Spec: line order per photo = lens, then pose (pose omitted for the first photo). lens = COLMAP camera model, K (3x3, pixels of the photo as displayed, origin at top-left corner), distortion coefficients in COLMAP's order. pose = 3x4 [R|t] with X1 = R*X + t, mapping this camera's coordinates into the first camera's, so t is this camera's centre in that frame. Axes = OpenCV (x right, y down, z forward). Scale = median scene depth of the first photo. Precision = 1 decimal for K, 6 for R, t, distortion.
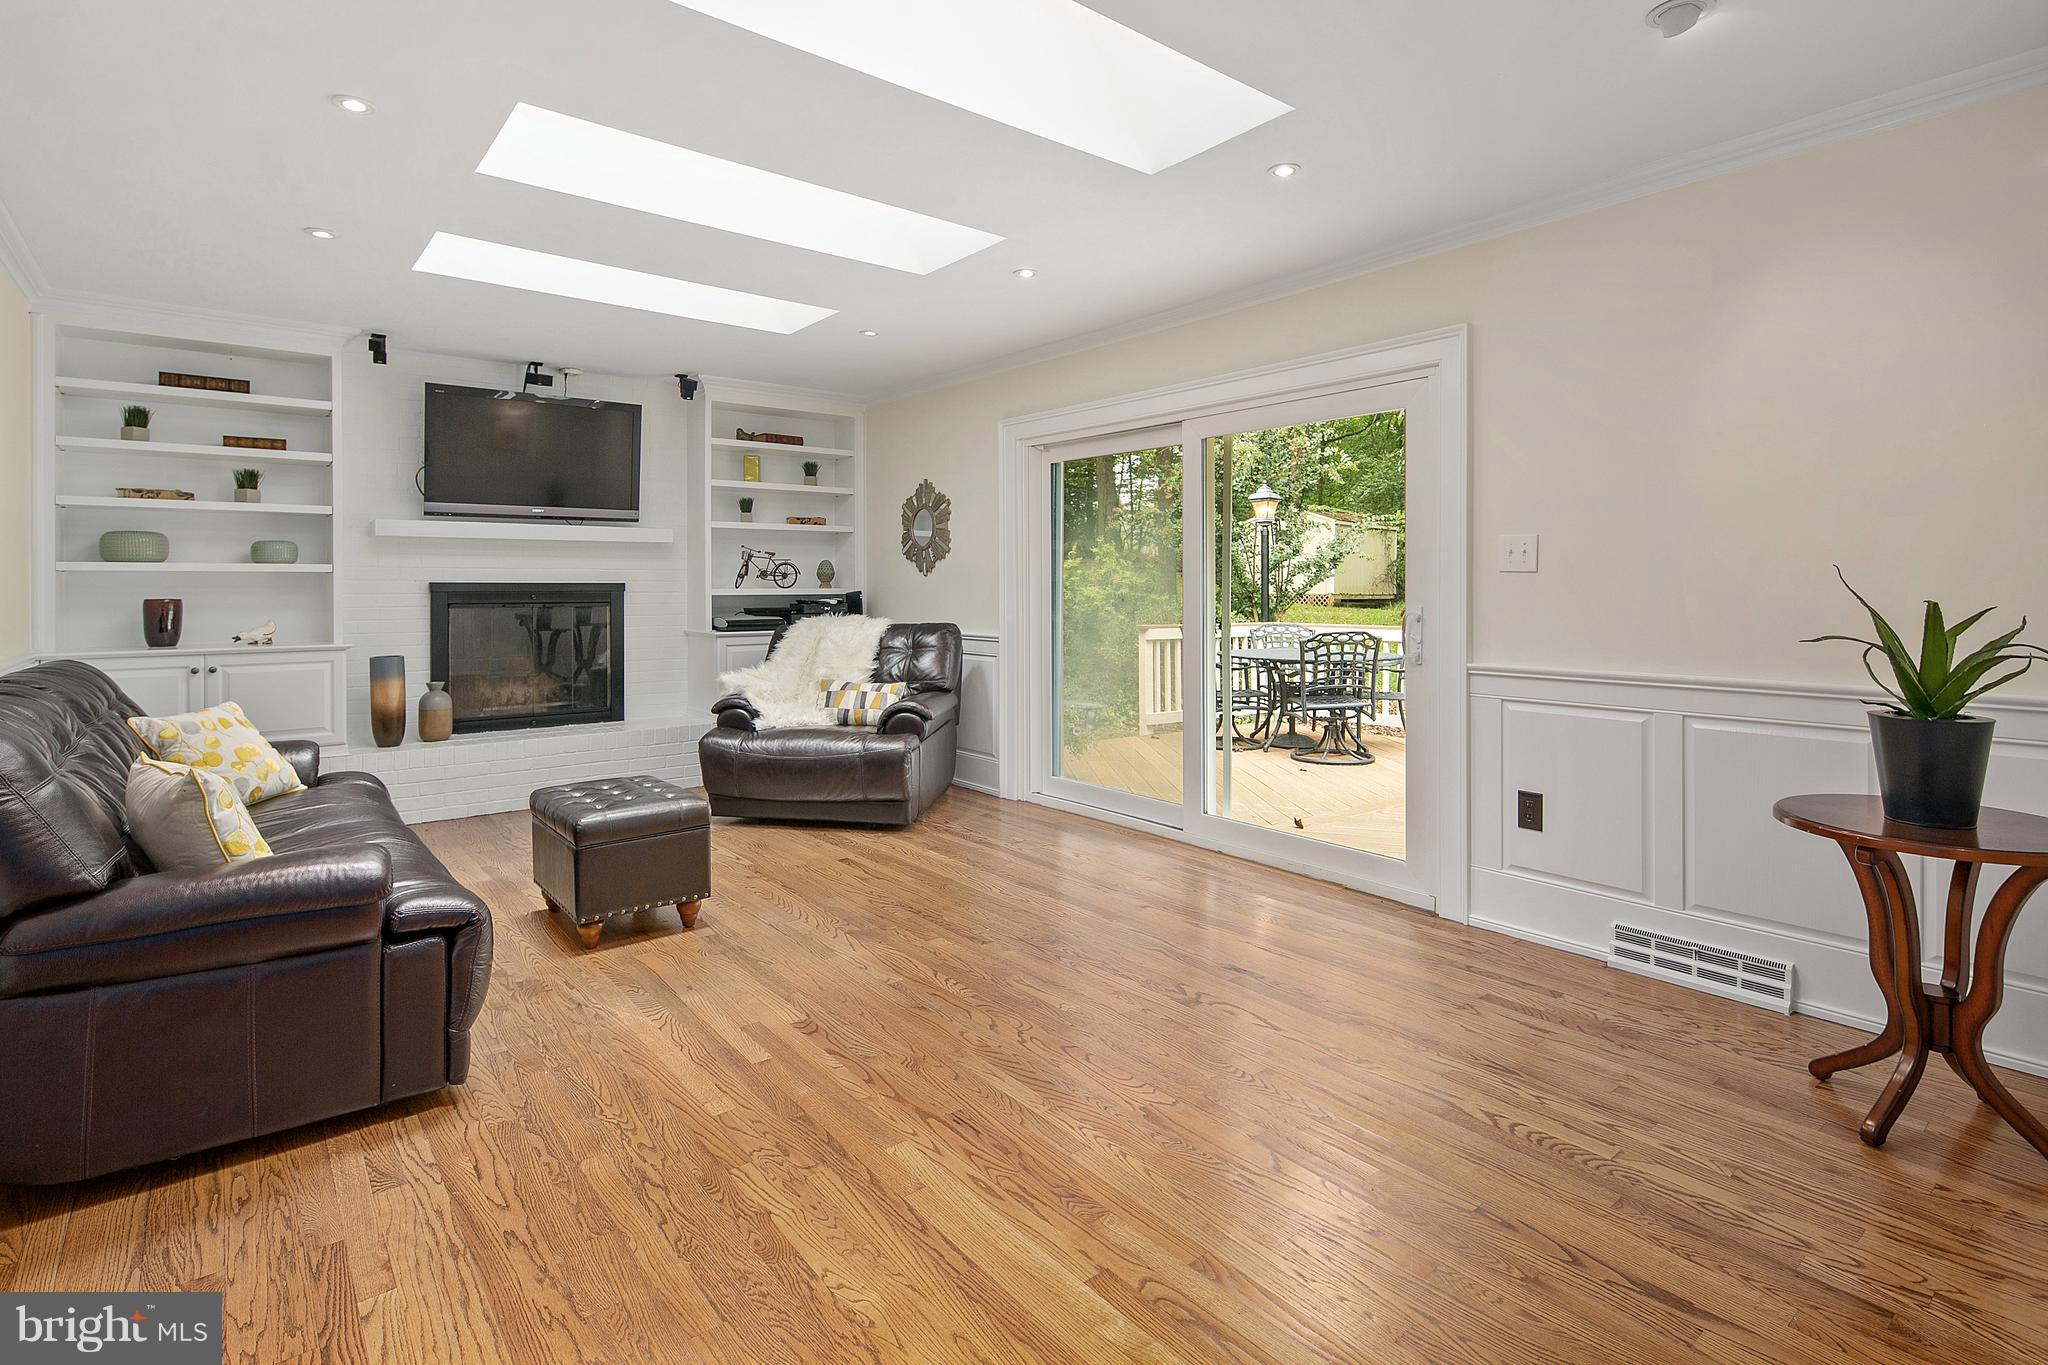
lens RADIAL K [[1004.8, 0, 1009.5], [0, 1004.8, 584.8], [0, 0, 1]] dist [-0.000080, 0.000072]
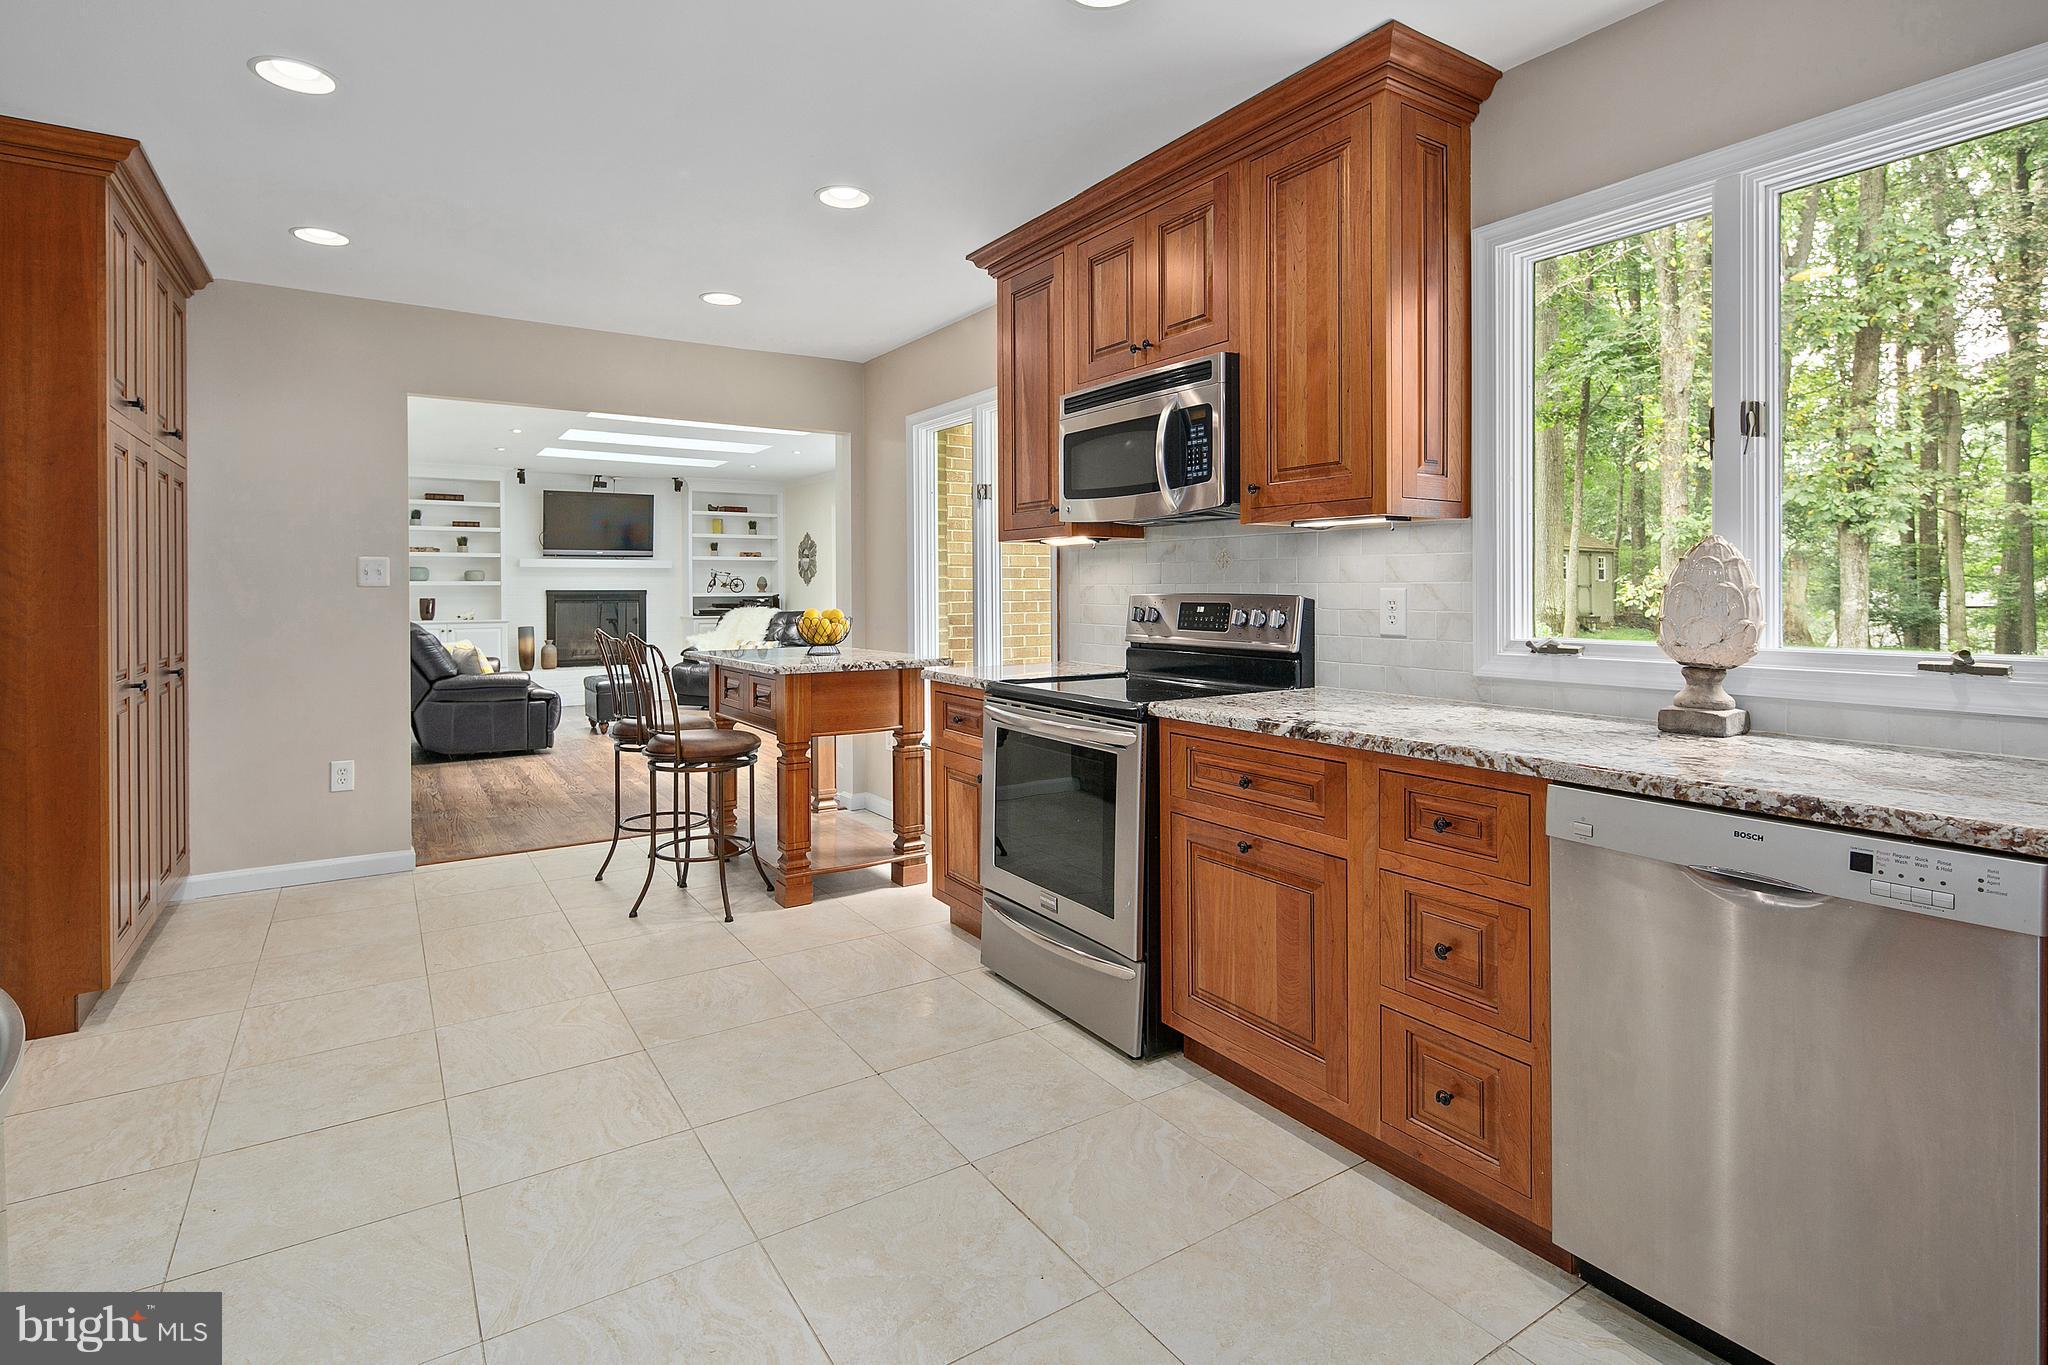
lens RADIAL K [[1012.6, 0, 1023.9], [0, 1012.6, 592.7], [0, 0, 1]] dist [0.000659, -0.000177]
pose [[0.995843, -0.002384, -0.091050, 0.528009], [0.002665, 0.999992, 0.002955, -0.000736], [0.091042, -0.003186, 0.995842, -0.877591]]
